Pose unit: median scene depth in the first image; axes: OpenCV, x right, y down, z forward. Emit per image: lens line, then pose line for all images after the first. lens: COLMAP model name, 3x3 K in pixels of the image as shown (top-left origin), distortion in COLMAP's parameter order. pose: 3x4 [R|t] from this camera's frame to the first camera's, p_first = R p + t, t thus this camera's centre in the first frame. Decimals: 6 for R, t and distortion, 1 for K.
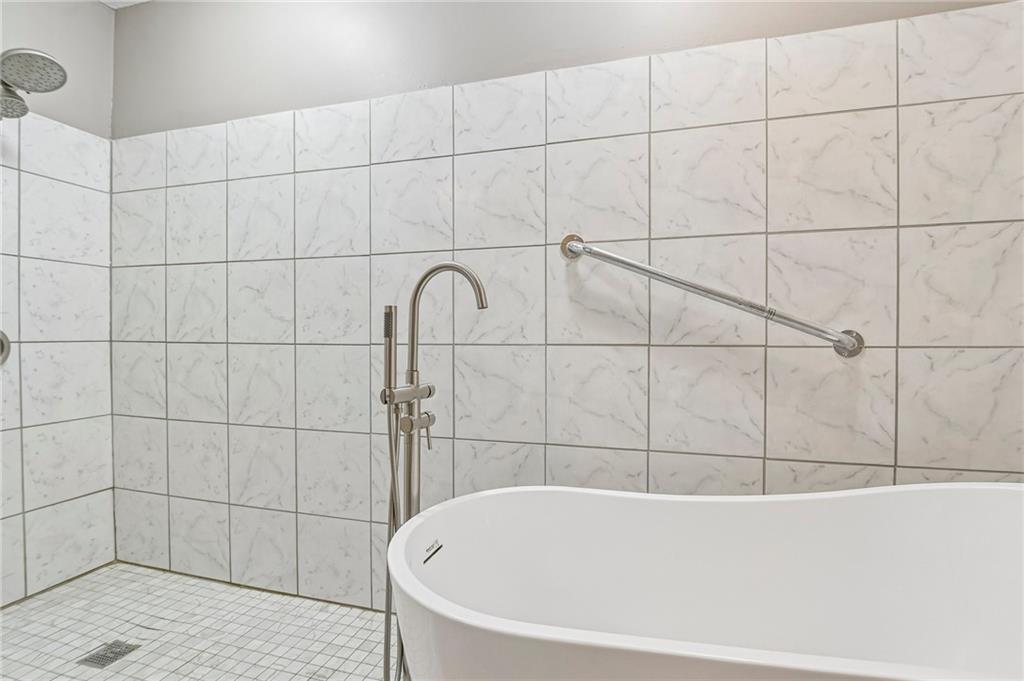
lens RADIAL K [[470.3, 0, 514.5], [0, 470.3, 339.7], [0, 0, 1]] dist [-0.008330, -0.003691]
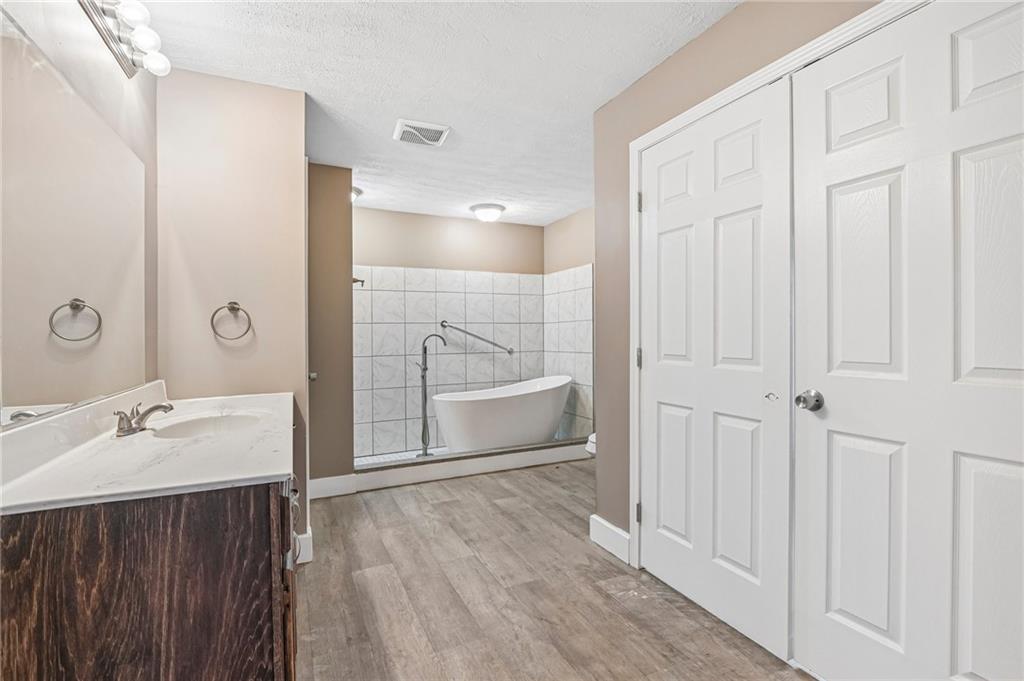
lens RADIAL K [[470.3, 0, 518.9], [0, 470.3, 336.9], [0, 0, 1]] dist [-0.008330, -0.003691]
pose [[0.738973, -0.009743, 0.673665, -1.789399], [0.019242, 0.999793, -0.006647, -0.079233], [-0.673460, 0.017875, 0.739007, -1.866141]]
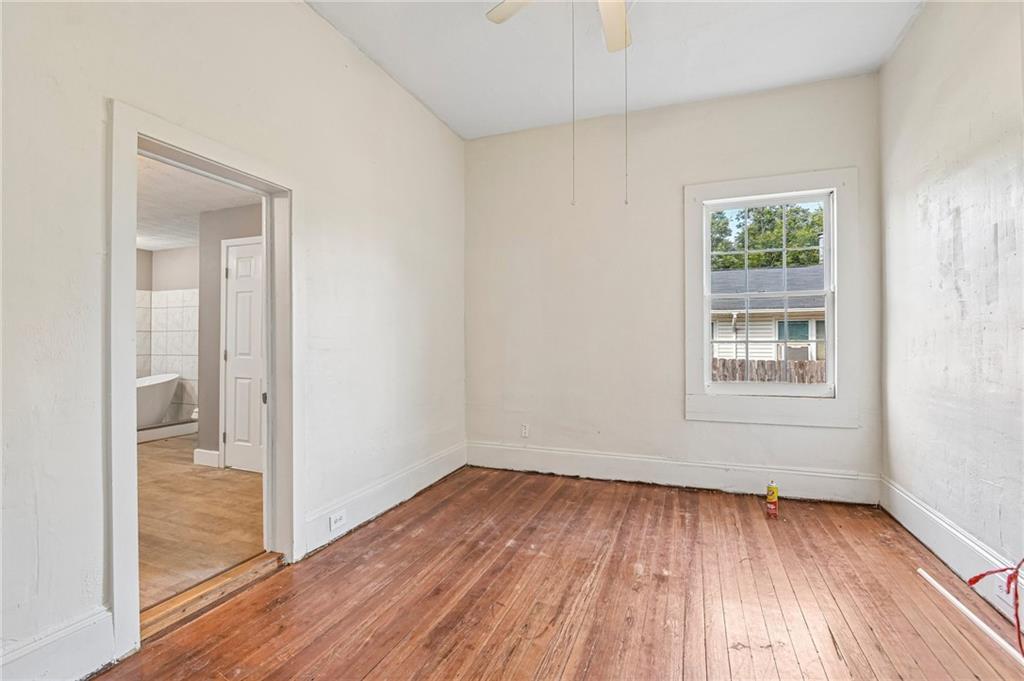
lens RADIAL K [[470.3, 0, 512.8], [0, 470.3, 341.8], [0, 0, 1]] dist [-0.008330, -0.003691]
pose [[0.091308, -0.002337, 0.995820, -3.287843], [0.010099, 0.999948, 0.001421, -0.082994], [-0.995771, 0.009927, 0.091327, -3.114086]]
